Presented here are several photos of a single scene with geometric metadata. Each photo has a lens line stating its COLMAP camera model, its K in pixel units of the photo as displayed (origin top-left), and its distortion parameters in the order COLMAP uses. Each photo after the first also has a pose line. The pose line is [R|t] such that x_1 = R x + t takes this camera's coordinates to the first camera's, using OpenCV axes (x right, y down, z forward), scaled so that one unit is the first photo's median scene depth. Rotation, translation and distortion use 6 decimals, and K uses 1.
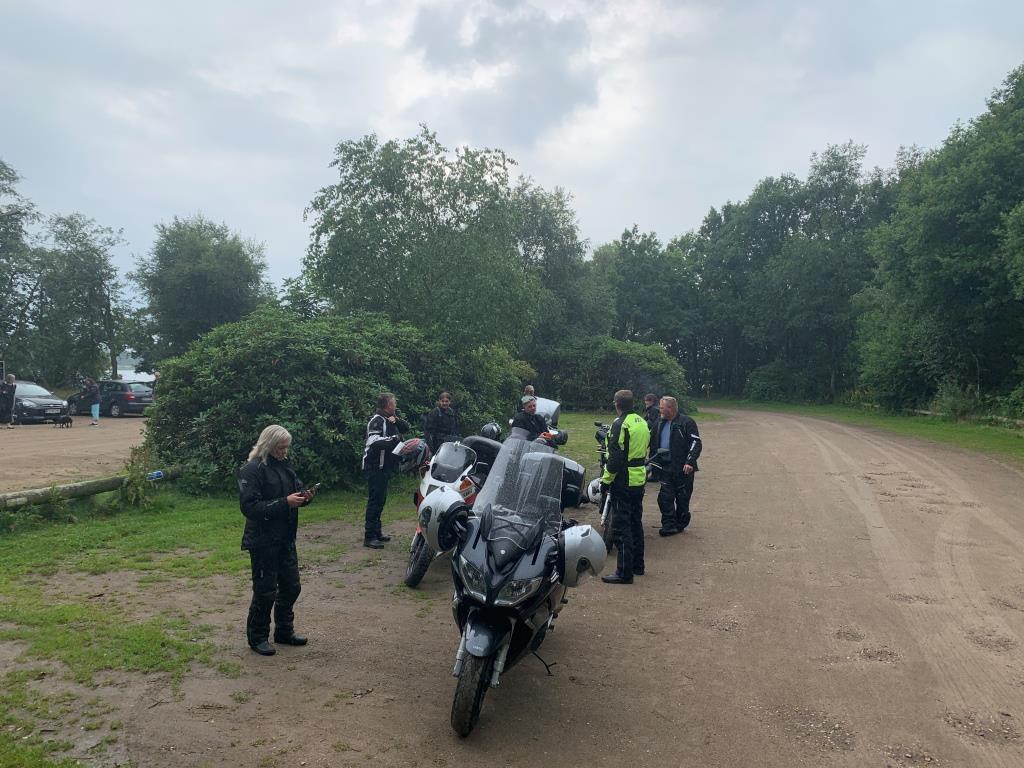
lens RADIAL K [[790.2, 0, 513.7], [0, 790.2, 378.0], [0, 0, 1]] dist [0.012902, -0.010774]
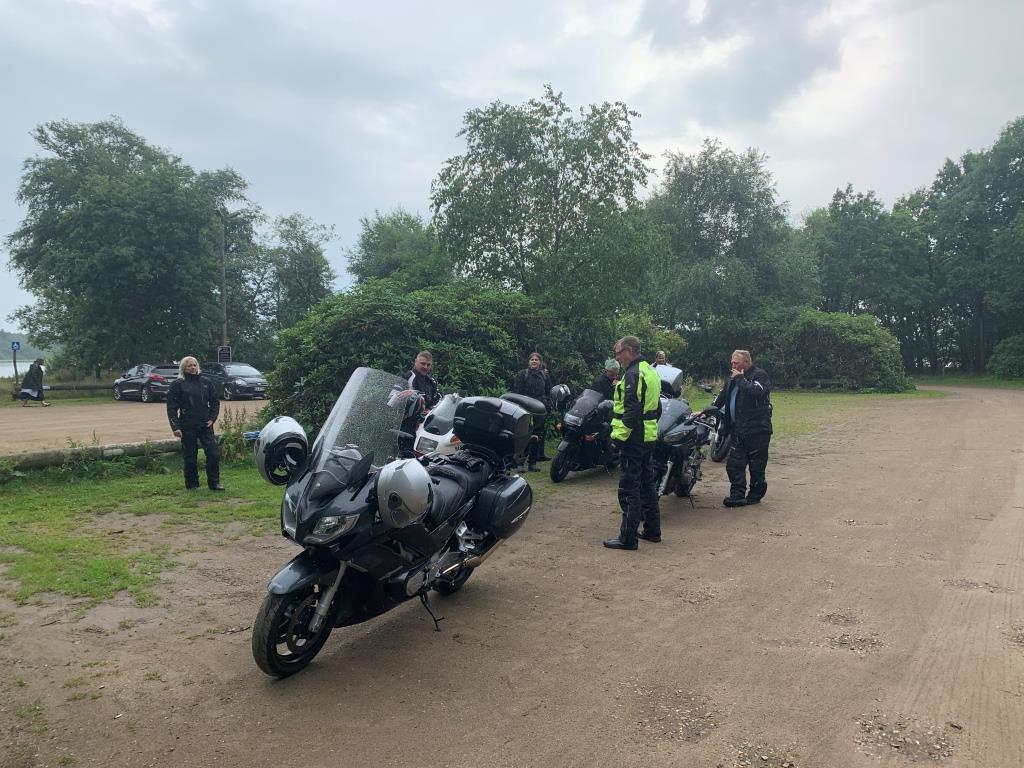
lens RADIAL K [[790.2, 0, 516.2], [0, 790.2, 386.5], [0, 0, 1]] dist [0.012902, -0.010774]
pose [[0.958908, -0.006922, -0.283634, 0.120057], [0.014902, 0.999551, 0.025987, 0.022047], [0.283327, -0.029146, 0.958580, 0.049365]]
